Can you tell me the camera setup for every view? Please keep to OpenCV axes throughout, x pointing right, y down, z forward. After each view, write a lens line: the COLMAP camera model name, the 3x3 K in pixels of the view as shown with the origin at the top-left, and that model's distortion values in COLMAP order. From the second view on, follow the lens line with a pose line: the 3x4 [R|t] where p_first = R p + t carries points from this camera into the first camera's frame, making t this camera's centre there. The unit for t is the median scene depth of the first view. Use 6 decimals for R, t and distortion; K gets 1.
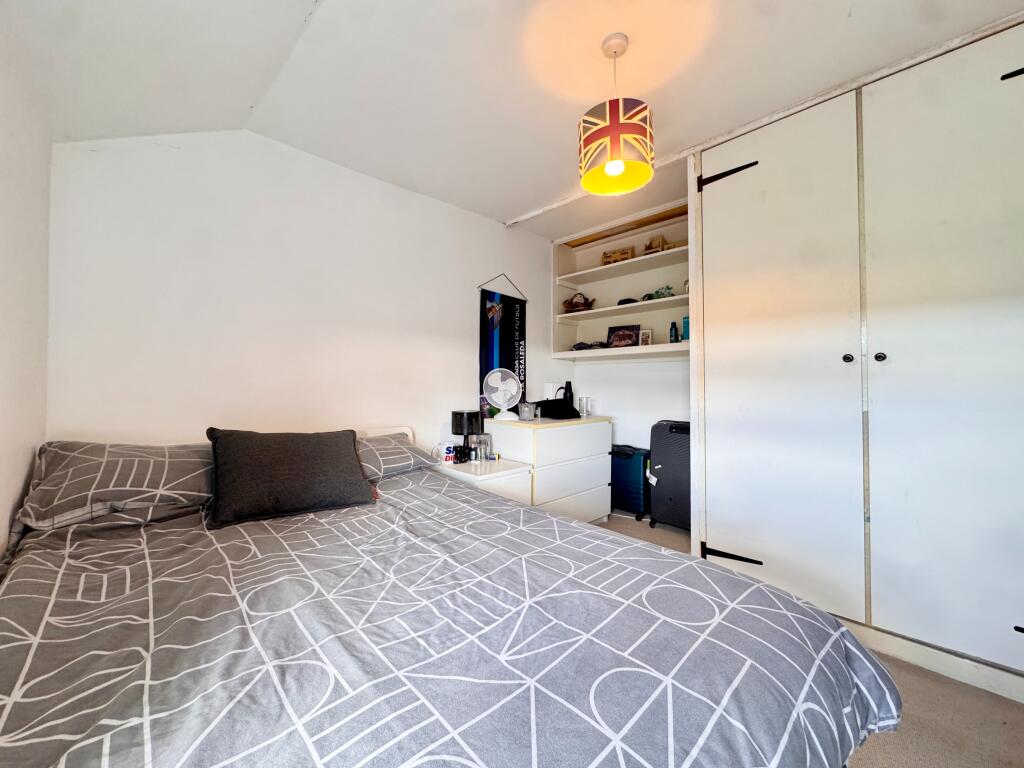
lens RADIAL K [[411.3, 0, 515.4], [0, 411.3, 379.6], [0, 0, 1]] dist [-0.000584, -0.000153]
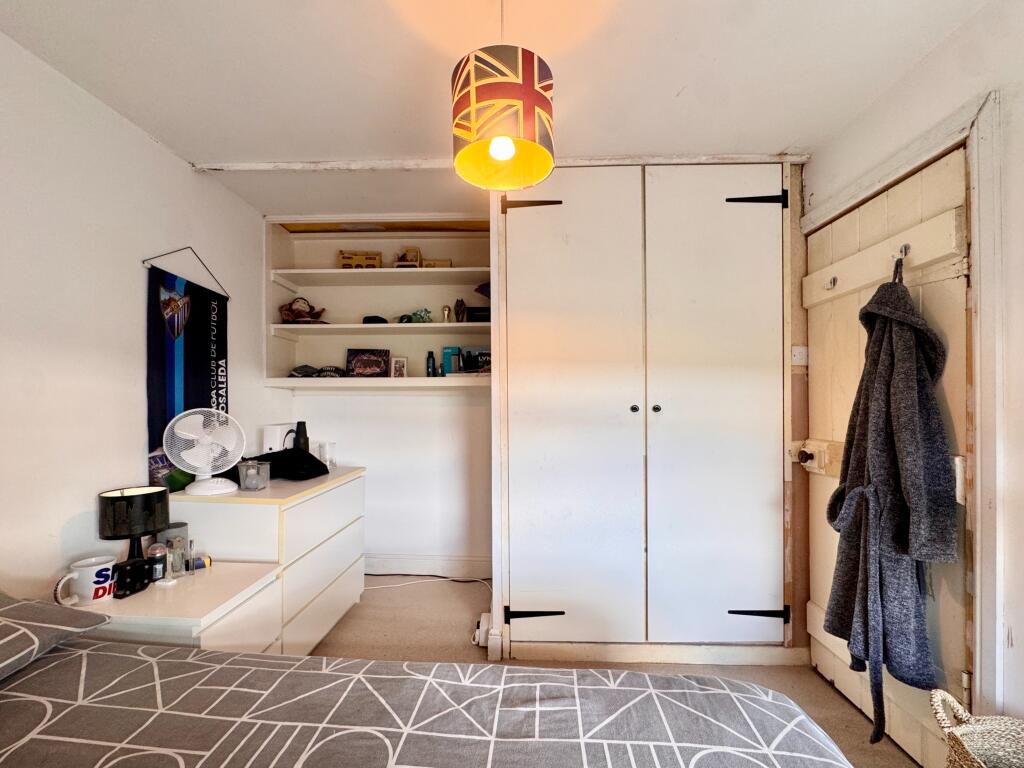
lens RADIAL K [[426.4, 0, 490.9], [0, 426.4, 402.7], [0, 0, 1]] dist [-0.000677, -0.000115]
pose [[0.723776, -0.003606, 0.690025, -0.149573], [-0.012175, 0.999764, 0.017995, -0.047764], [-0.689927, -0.021426, 0.723562, 0.249287]]
